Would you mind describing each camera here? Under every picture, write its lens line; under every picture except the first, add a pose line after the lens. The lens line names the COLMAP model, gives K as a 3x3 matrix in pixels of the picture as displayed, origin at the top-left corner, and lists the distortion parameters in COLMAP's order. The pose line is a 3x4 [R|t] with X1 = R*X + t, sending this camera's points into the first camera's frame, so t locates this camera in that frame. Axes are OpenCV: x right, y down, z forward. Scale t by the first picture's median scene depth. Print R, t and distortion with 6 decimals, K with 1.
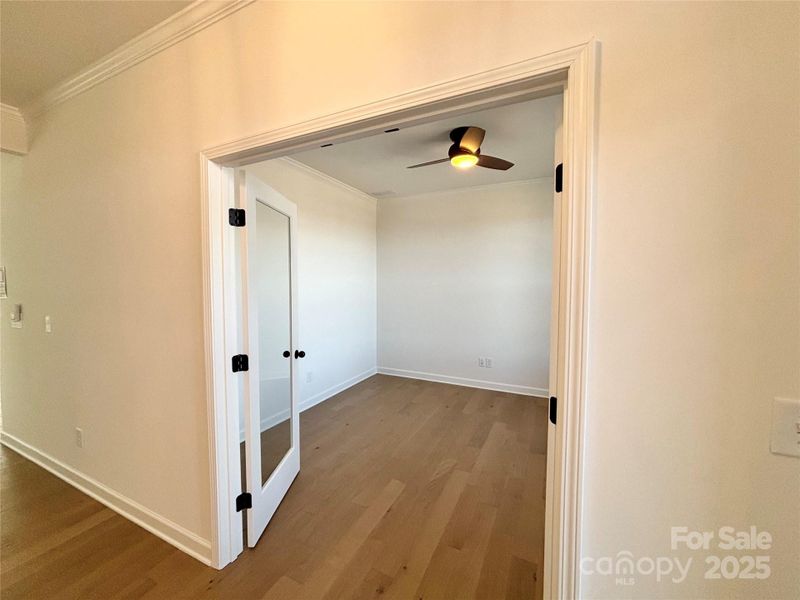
lens RADIAL K [[326.1, 0, 399.6], [0, 326.1, 300.6], [0, 0, 1]] dist [0.019720, -0.000548]
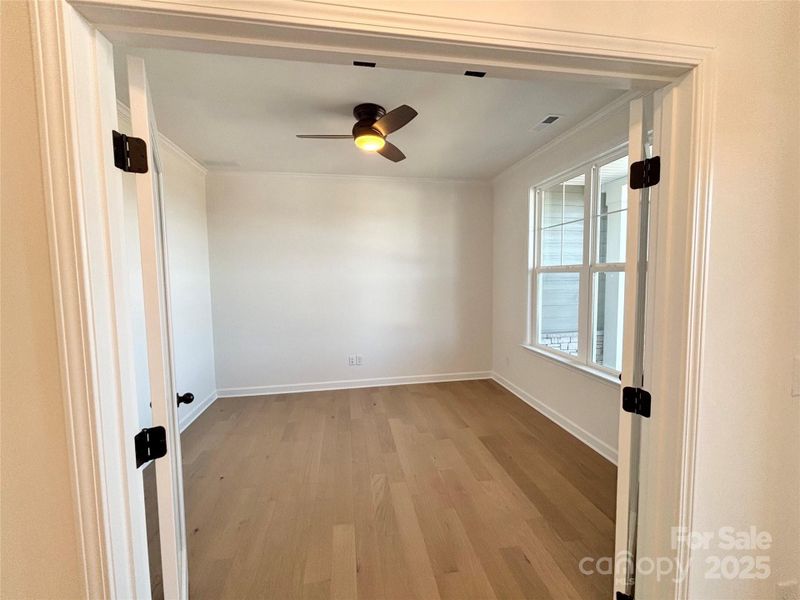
lens RADIAL K [[326.1, 0, 398.5], [0, 326.1, 298.5], [0, 0, 1]] dist [0.019720, -0.000548]
pose [[0.817766, -0.054565, 0.572959, -0.241371], [0.049712, 0.998472, 0.024137, -0.014730], [-0.573400, 0.008744, 0.819229, 0.189599]]
